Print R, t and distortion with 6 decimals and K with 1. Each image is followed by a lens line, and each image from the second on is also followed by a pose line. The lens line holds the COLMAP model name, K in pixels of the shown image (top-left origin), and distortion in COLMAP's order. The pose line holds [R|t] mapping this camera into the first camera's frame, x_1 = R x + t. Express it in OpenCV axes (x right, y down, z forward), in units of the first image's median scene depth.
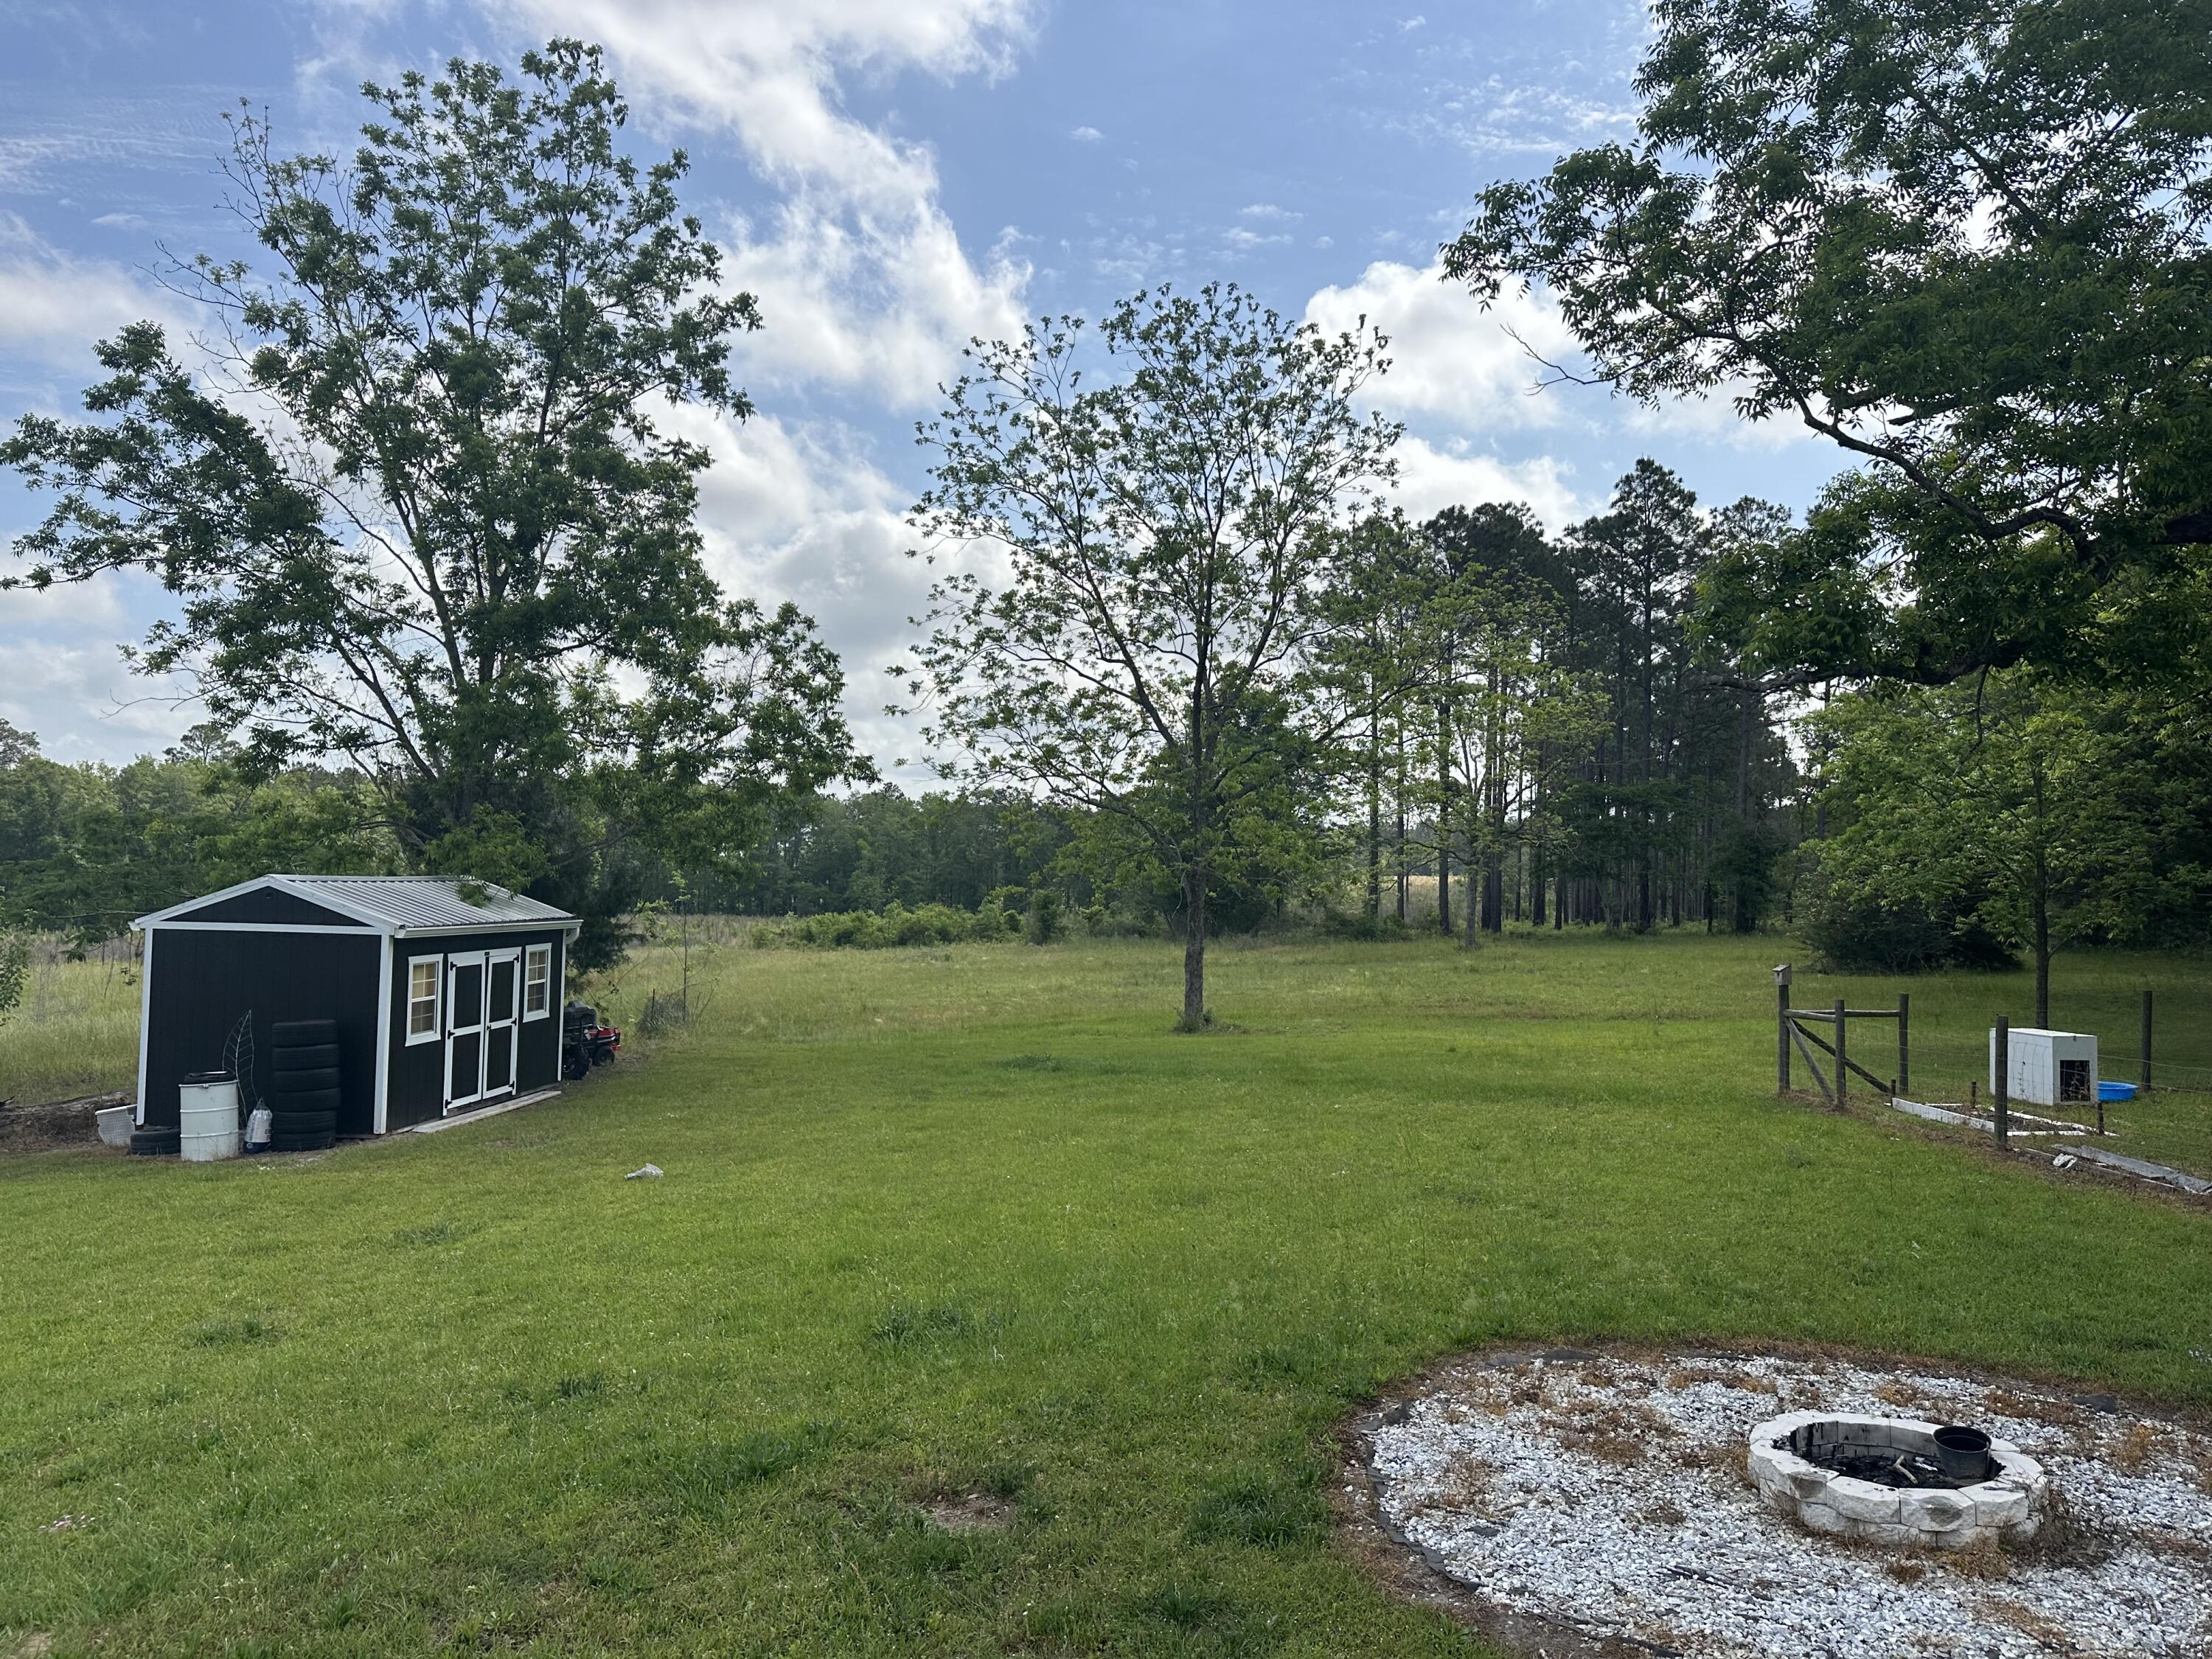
lens RADIAL K [[1581.1, 0, 1075.4], [0, 1581.1, 825.7], [0, 0, 1]] dist [0.001058, -0.001219]
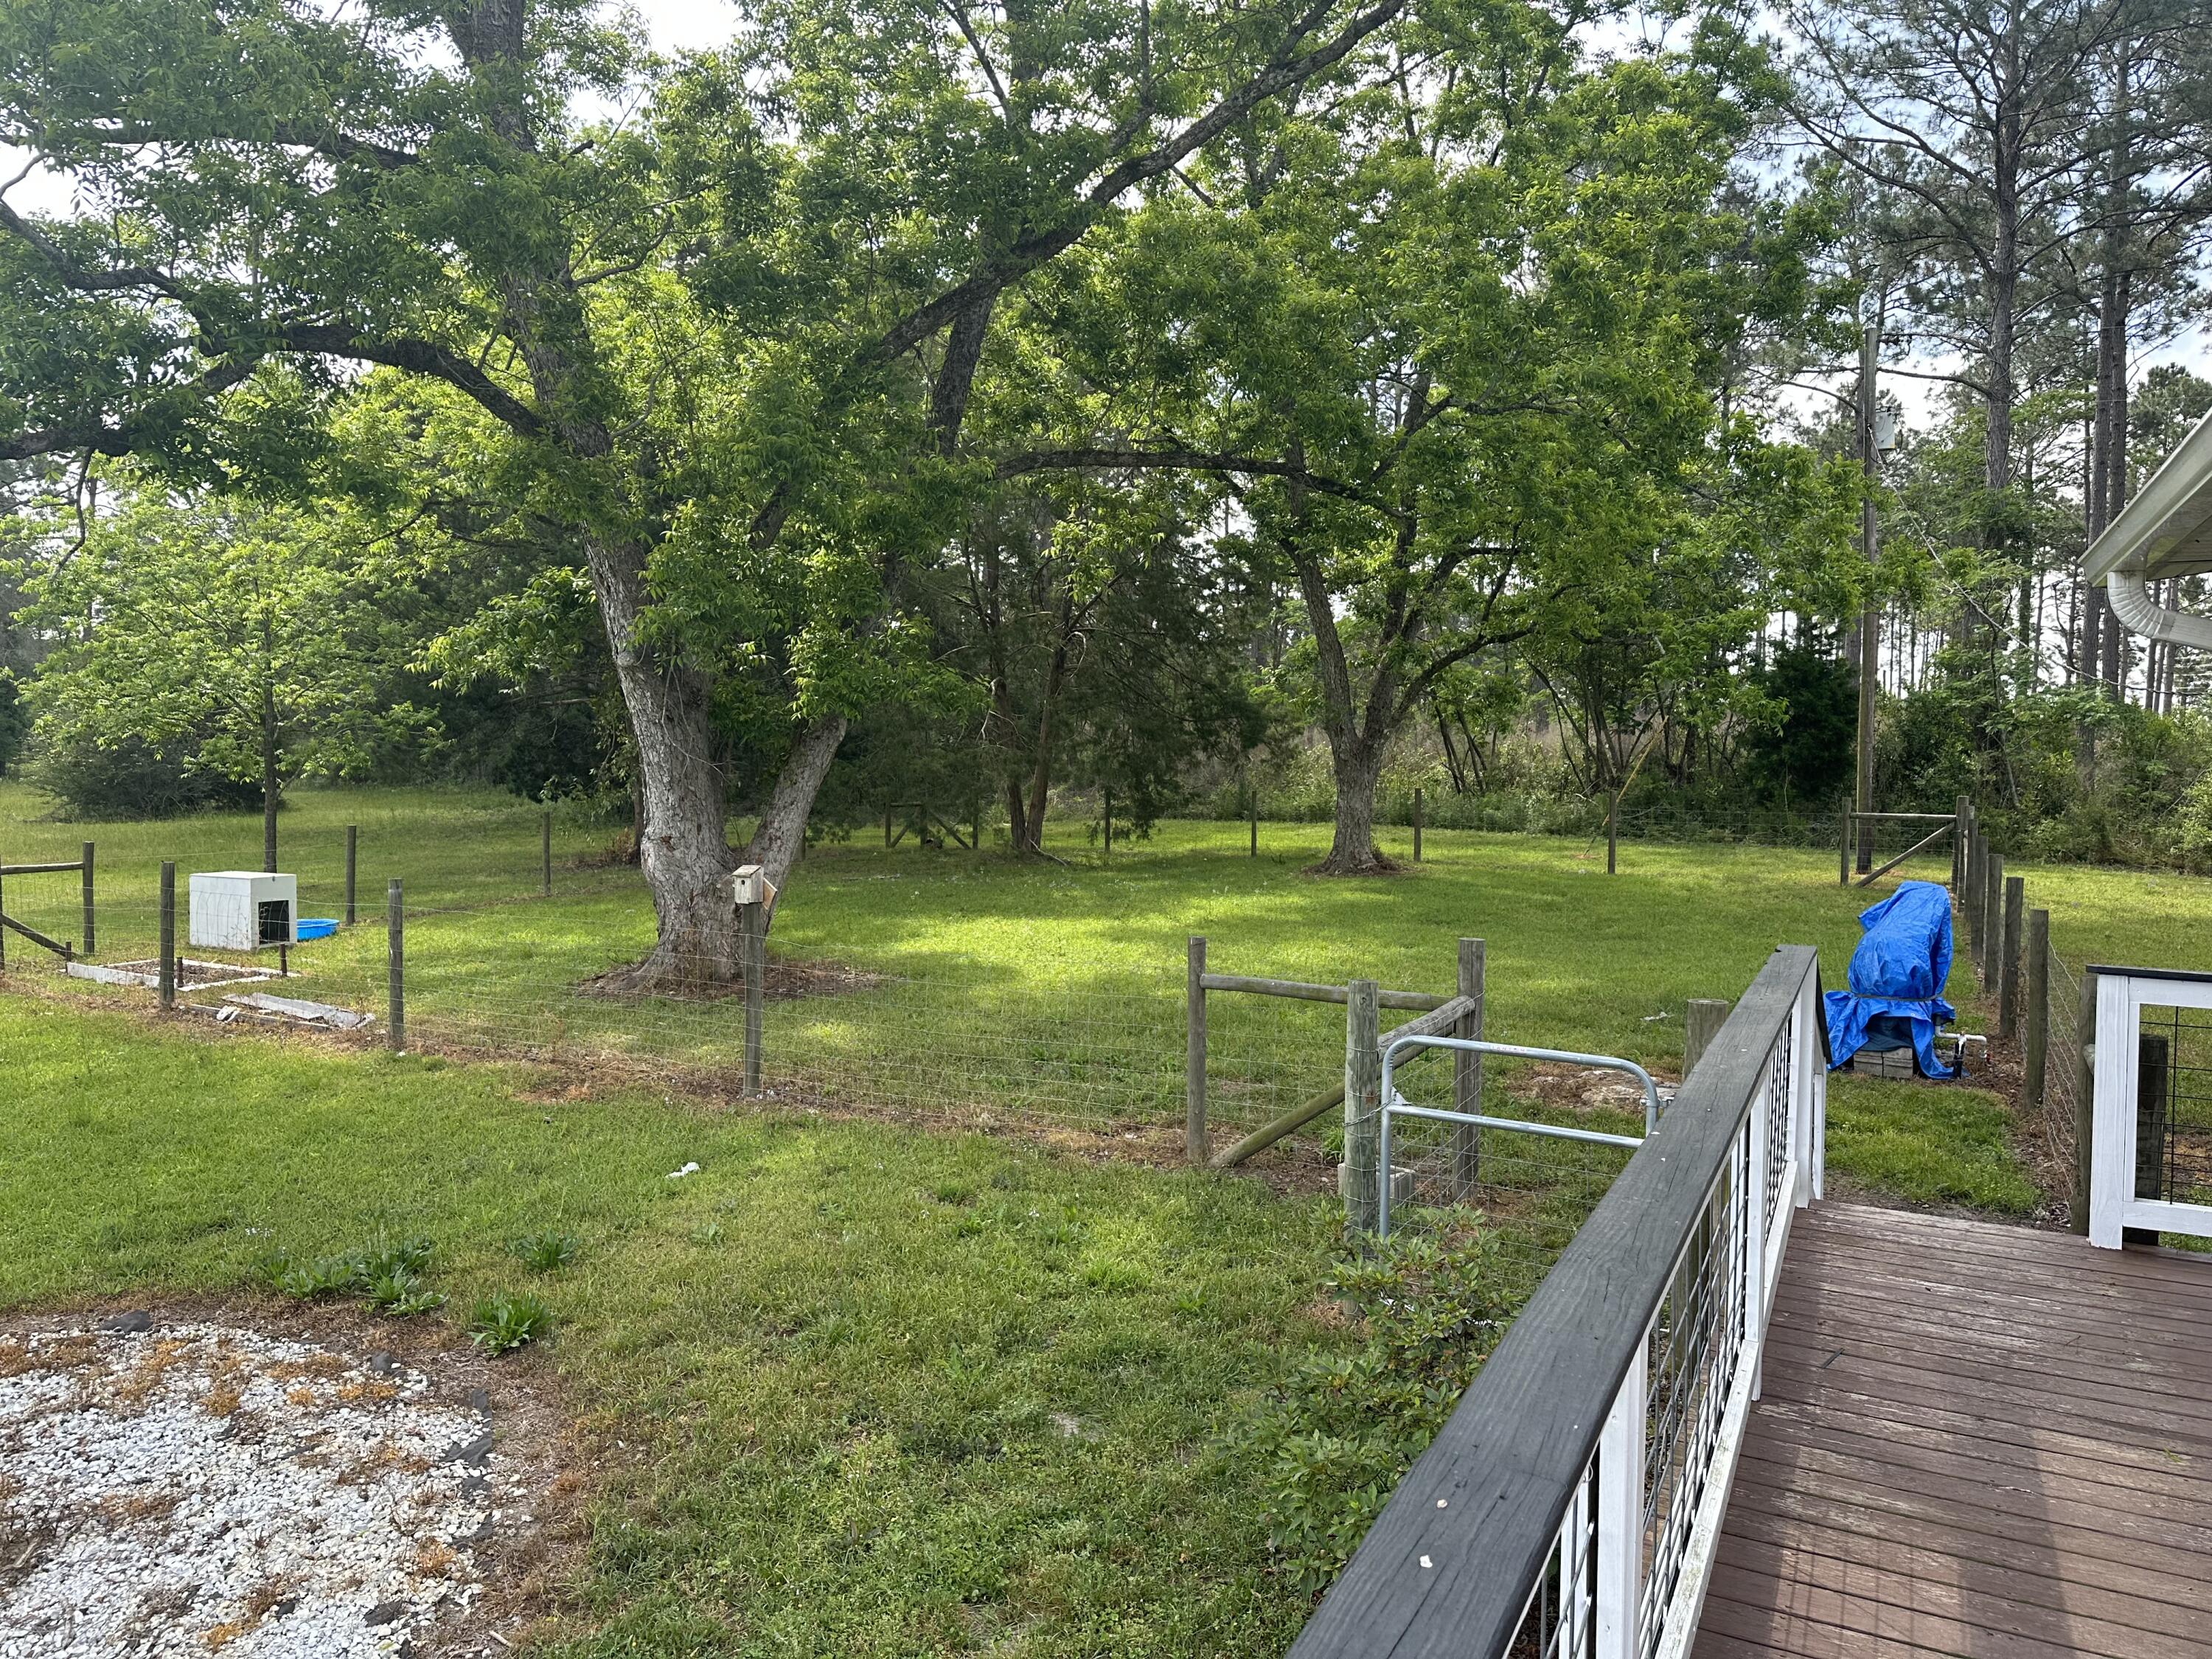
lens RADIAL K [[1581.1, 0, 1075.4], [0, 1581.1, 825.7], [0, 0, 1]] dist [0.001058, -0.001219]
pose [[0.557322, -0.050026, 0.828788, 0.133308], [-0.032545, 0.996100, 0.082011, 0.008593], [-0.829658, -0.072679, 0.553521, 0.073866]]
